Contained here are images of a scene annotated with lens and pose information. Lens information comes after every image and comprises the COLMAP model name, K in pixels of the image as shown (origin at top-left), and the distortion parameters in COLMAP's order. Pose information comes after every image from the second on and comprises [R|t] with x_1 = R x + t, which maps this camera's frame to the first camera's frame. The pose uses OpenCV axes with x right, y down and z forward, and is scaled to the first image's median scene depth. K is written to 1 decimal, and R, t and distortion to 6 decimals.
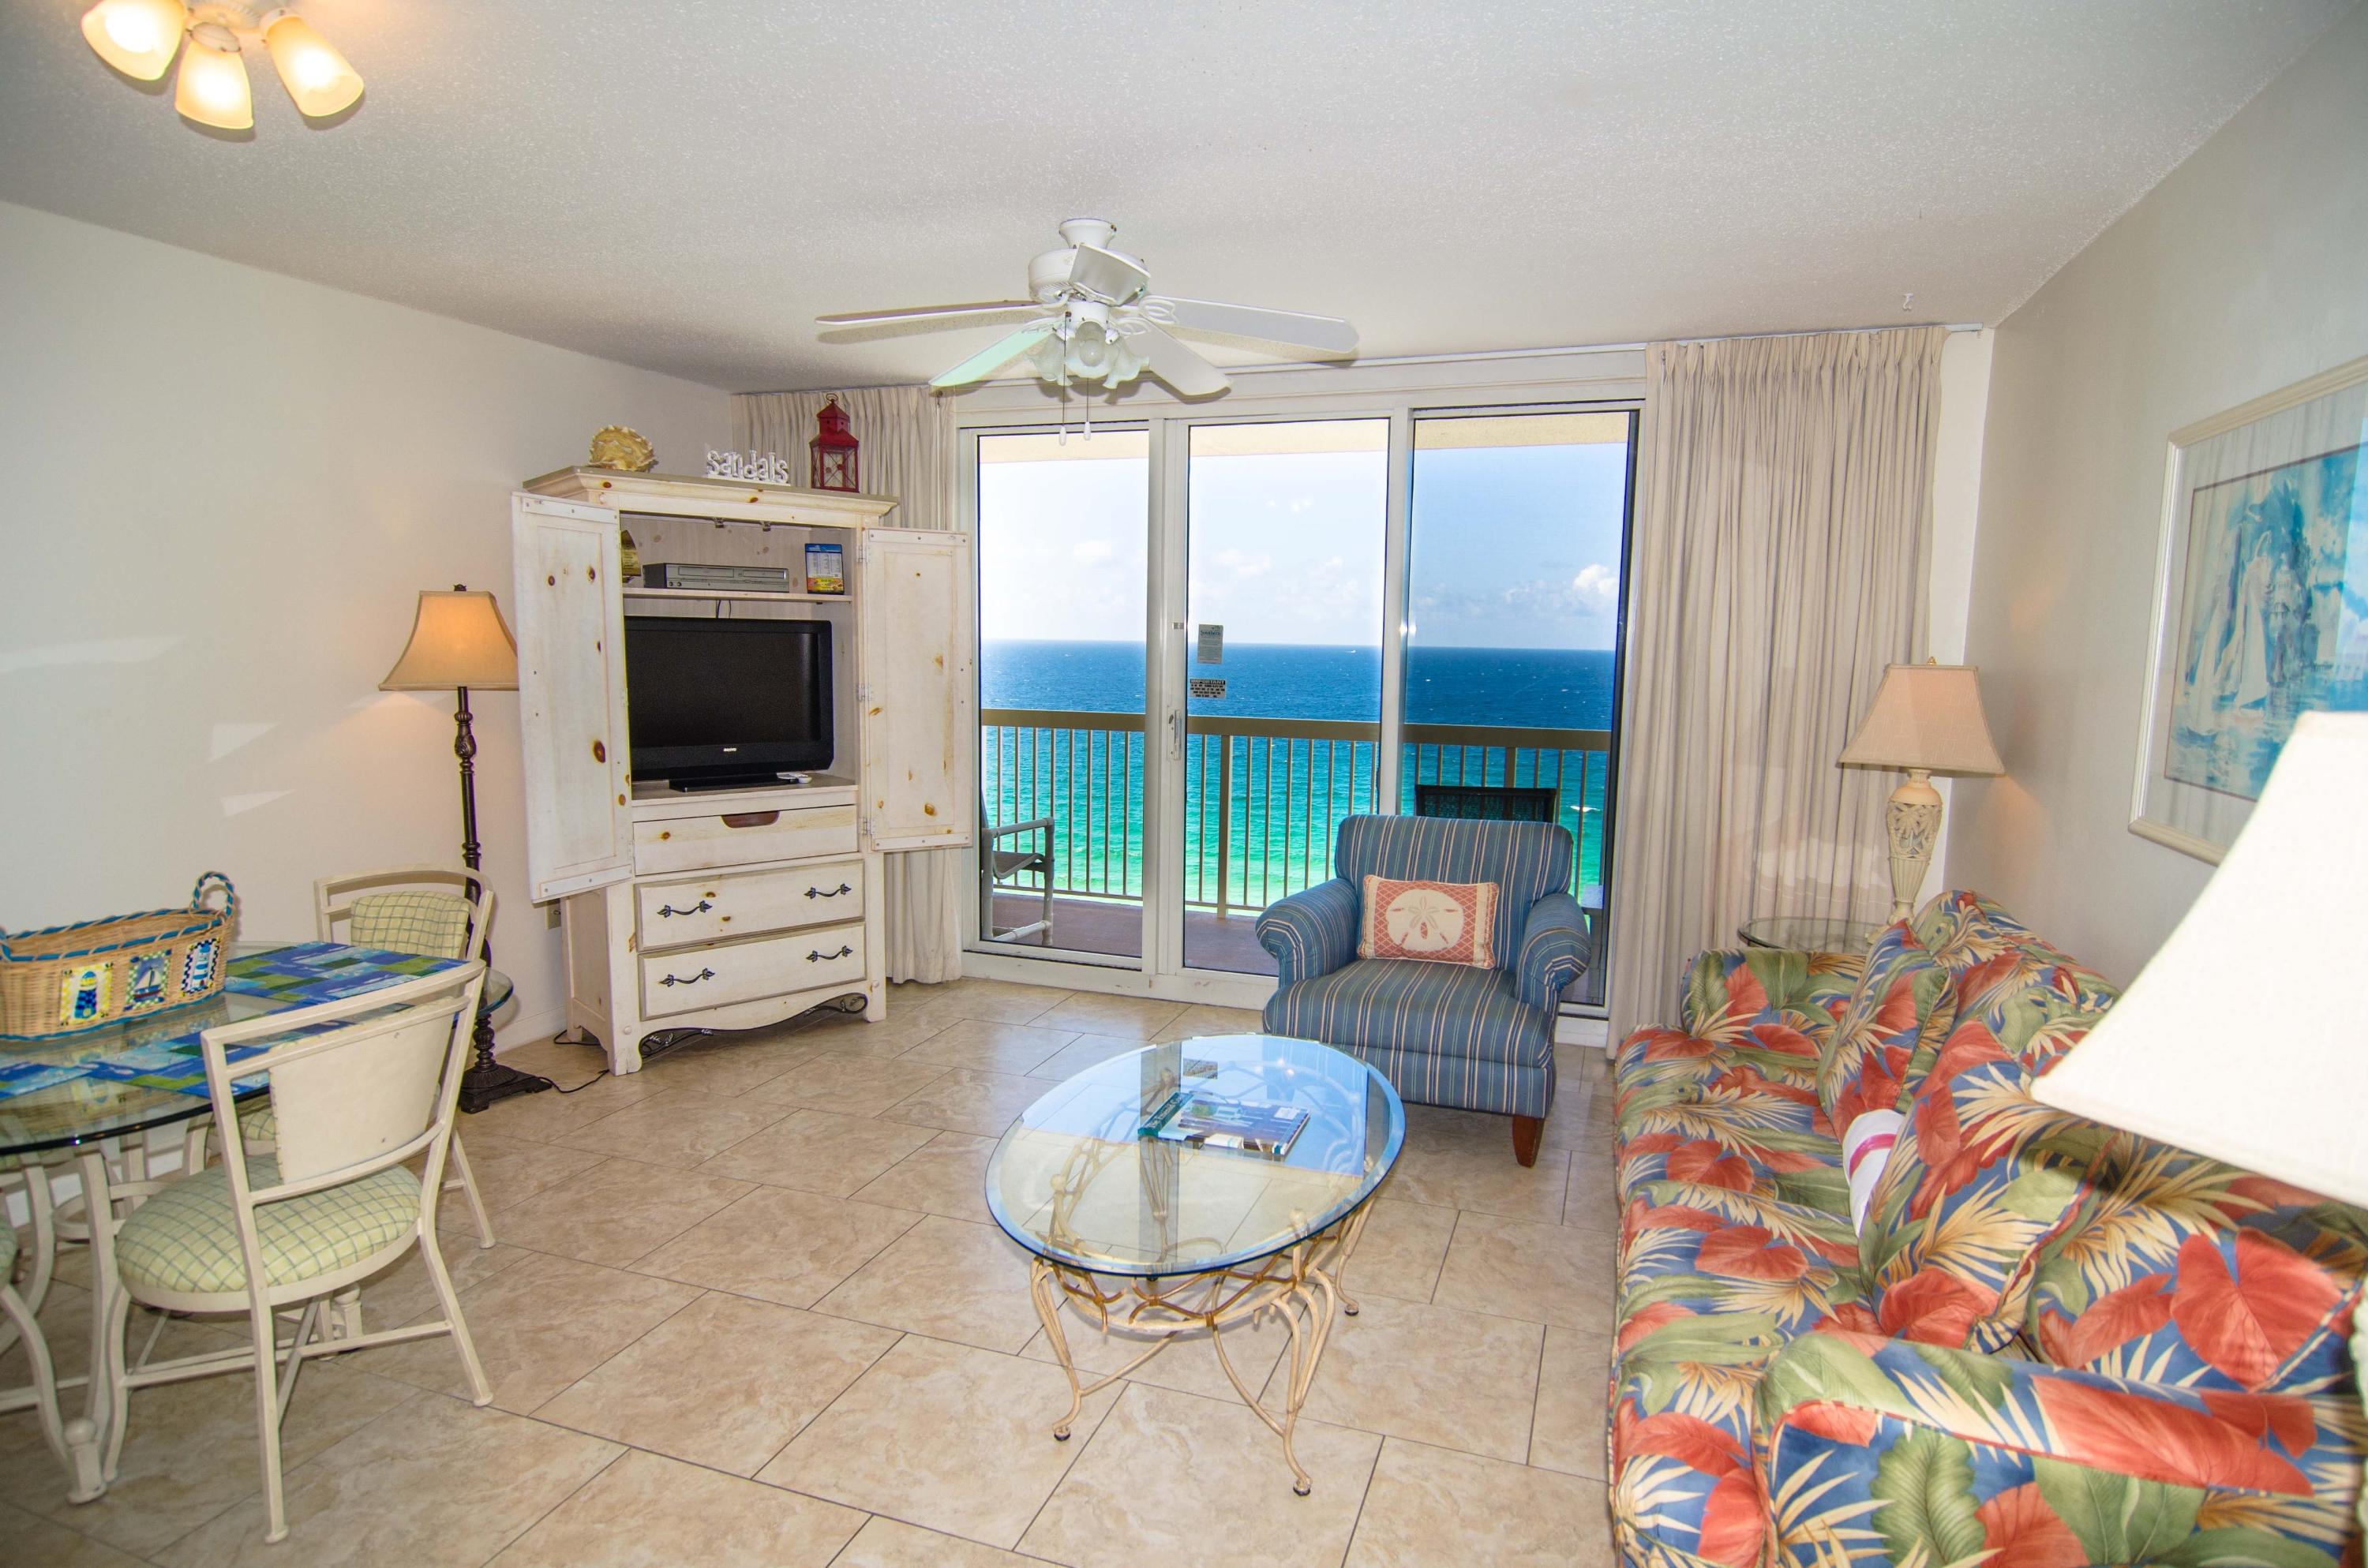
lens RADIAL K [[1263.8, 0, 1198.1], [0, 1263.8, 803.1], [0, 0, 1]] dist [-0.007340, -0.011720]
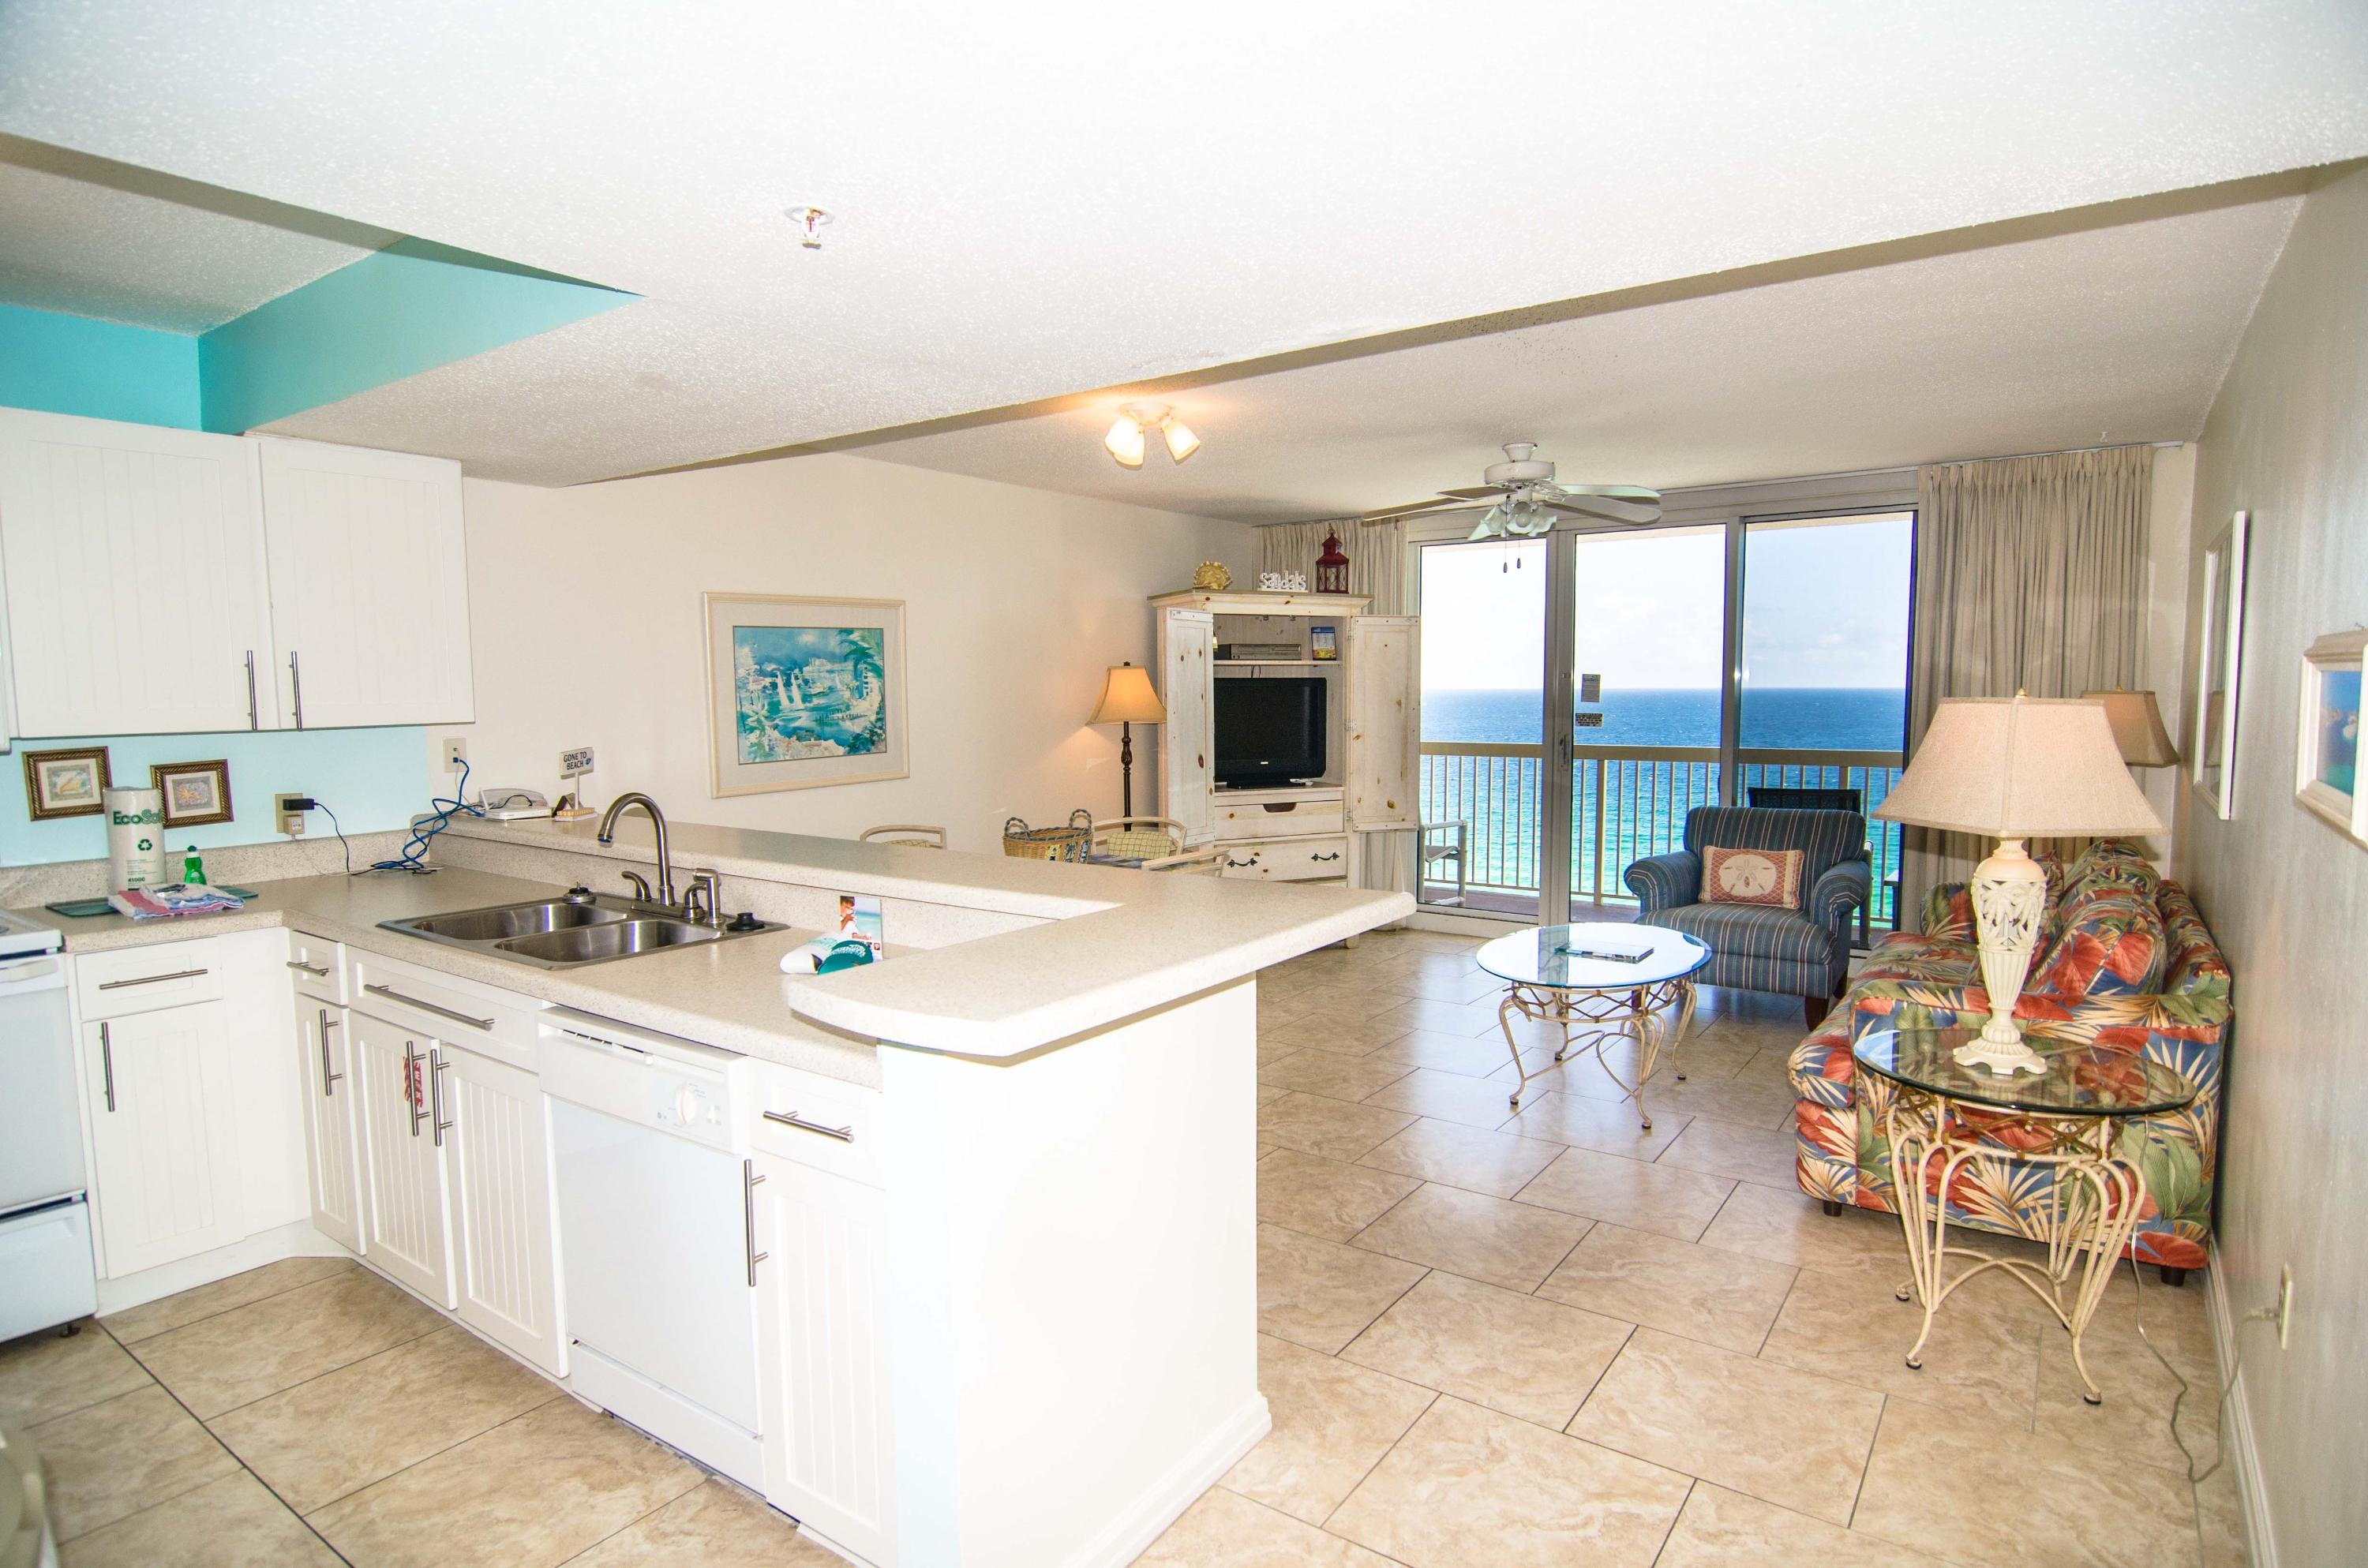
lens RADIAL K [[1263.8, 0, 1198.1], [0, 1263.8, 803.1], [0, 0, 1]] dist [-0.007340, -0.011720]
pose [[0.959917, 0.002980, -0.280268, -0.021011], [-0.013975, 0.999209, -0.037242, 0.081000], [0.279935, 0.039666, 0.959199, -0.620588]]
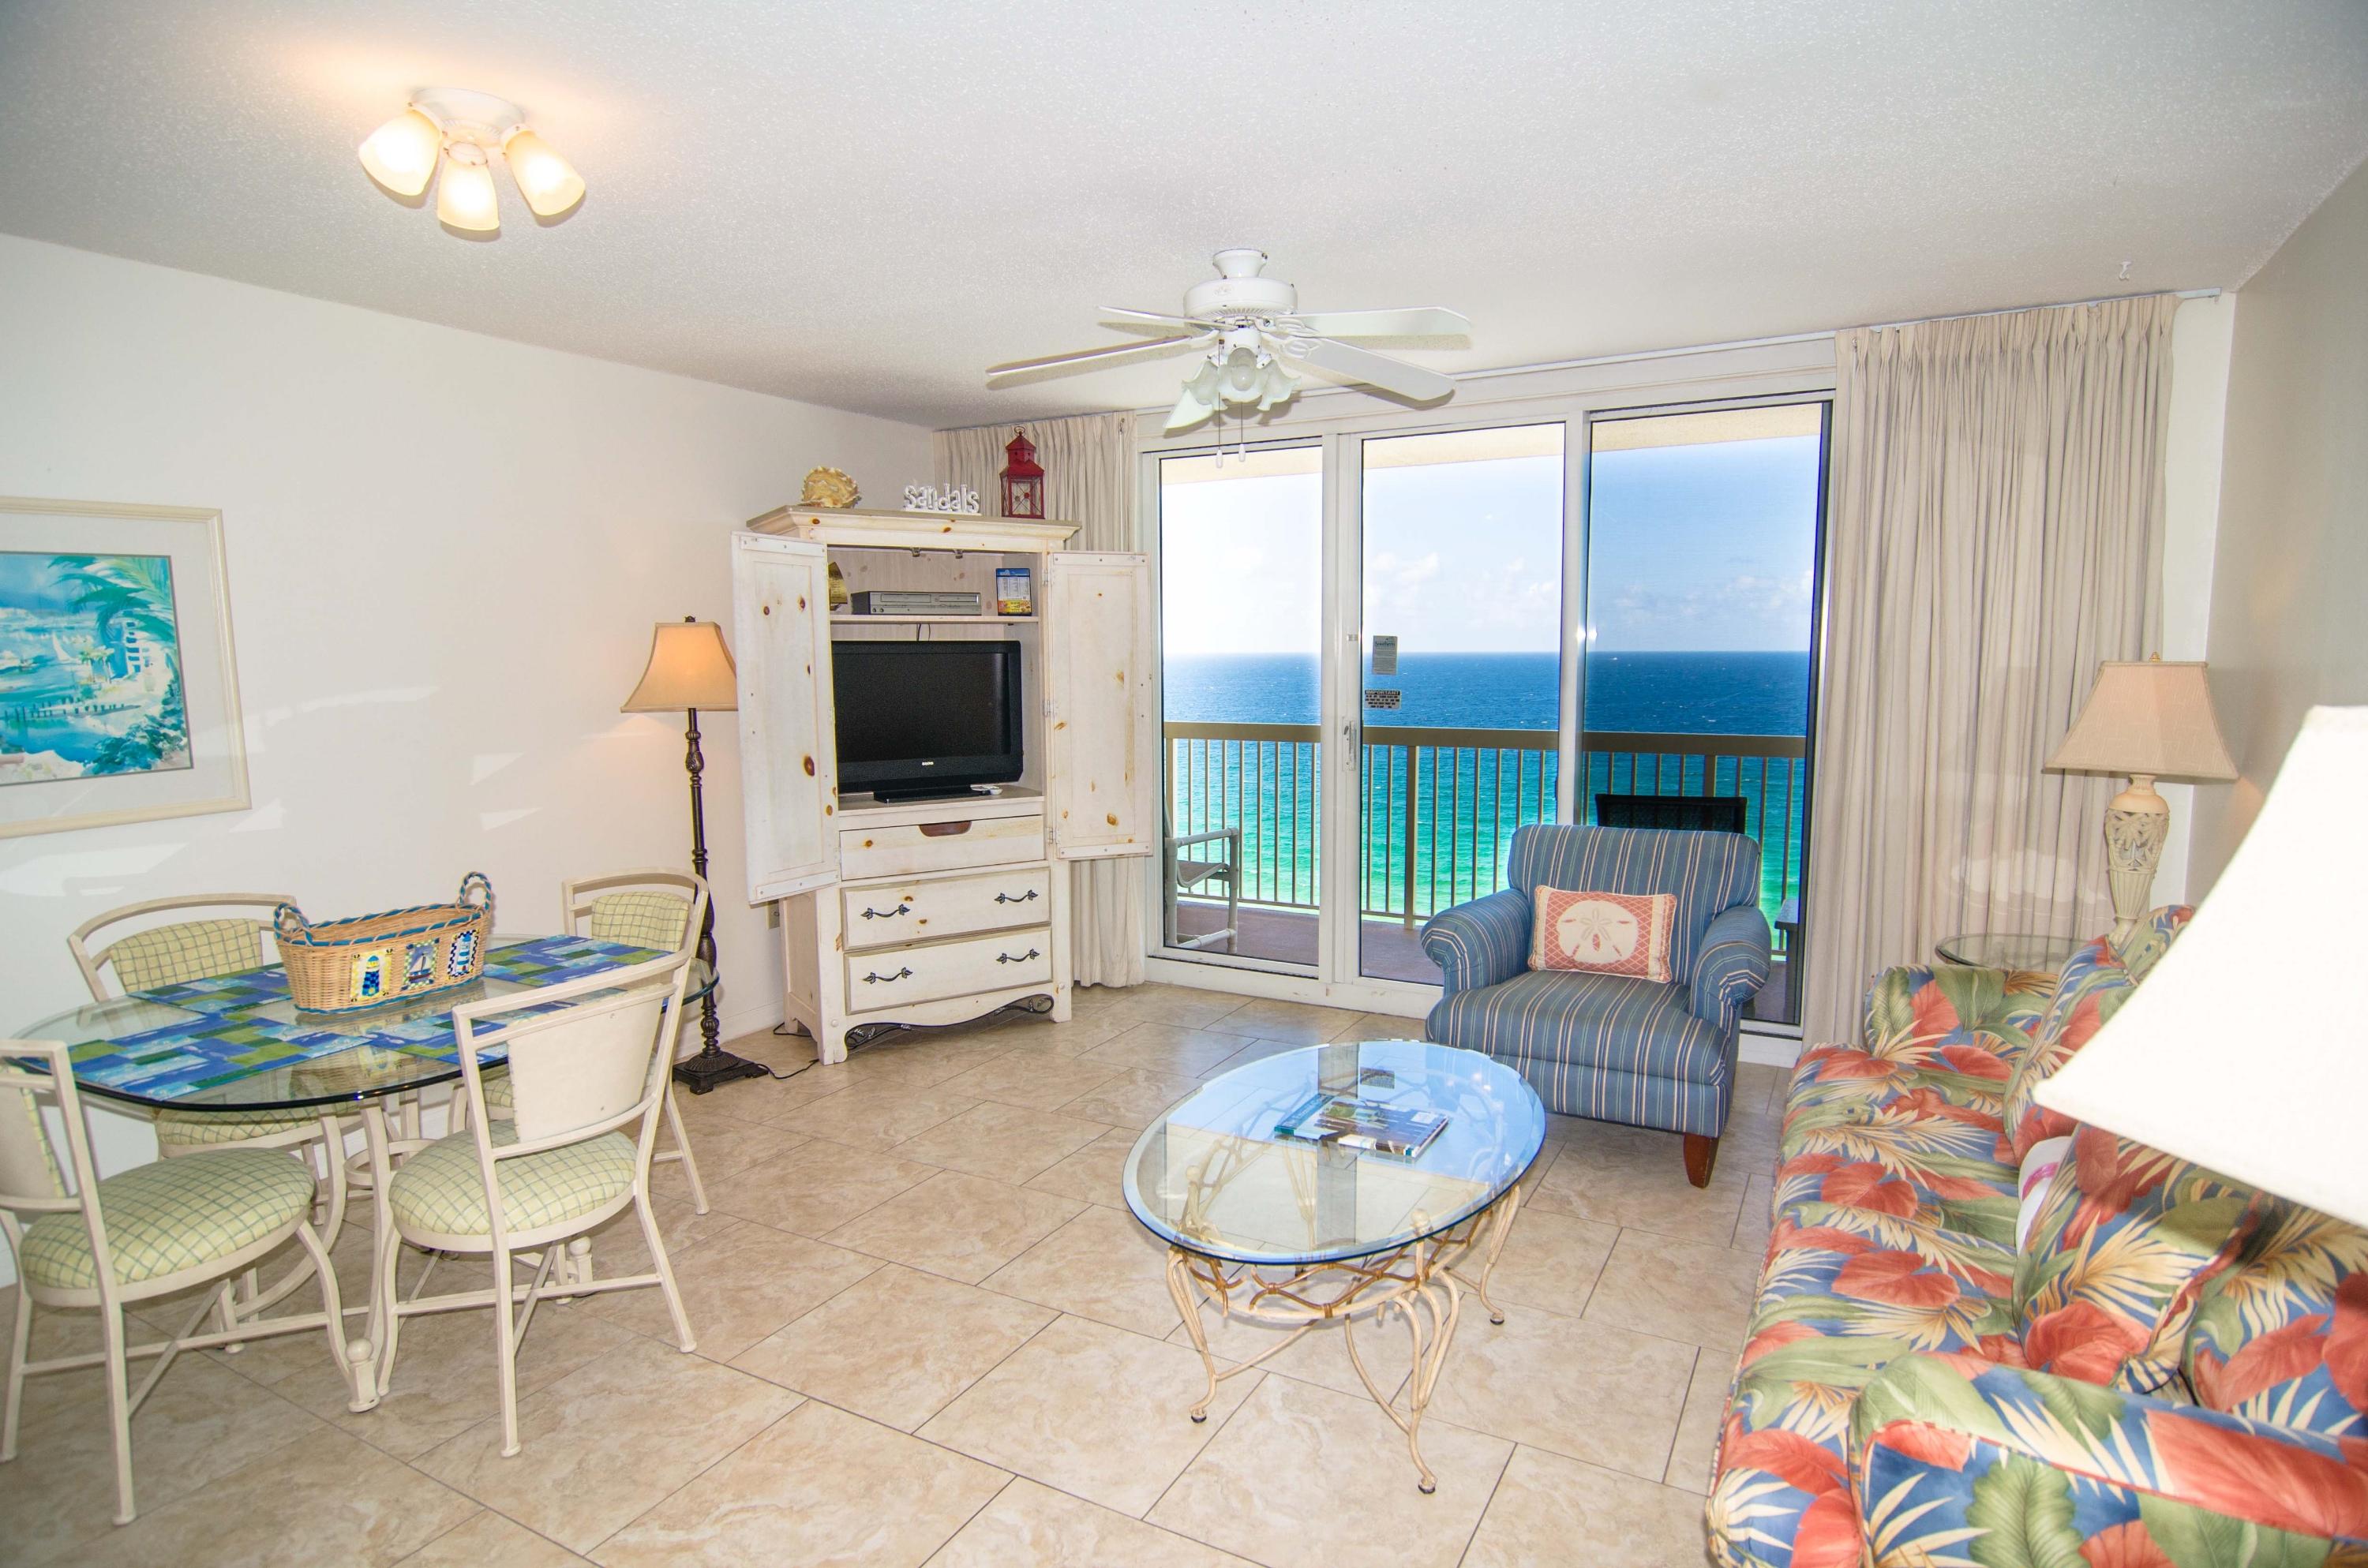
lens RADIAL K [[1263.8, 0, 1198.1], [0, 1263.8, 803.1], [0, 0, 1]] dist [-0.007340, -0.011720]
pose [[0.985838, -0.002478, -0.167684, 0.043027], [0.000884, 0.999954, -0.009581, 0.002167], [0.167700, 0.009297, 0.985794, -0.020716]]
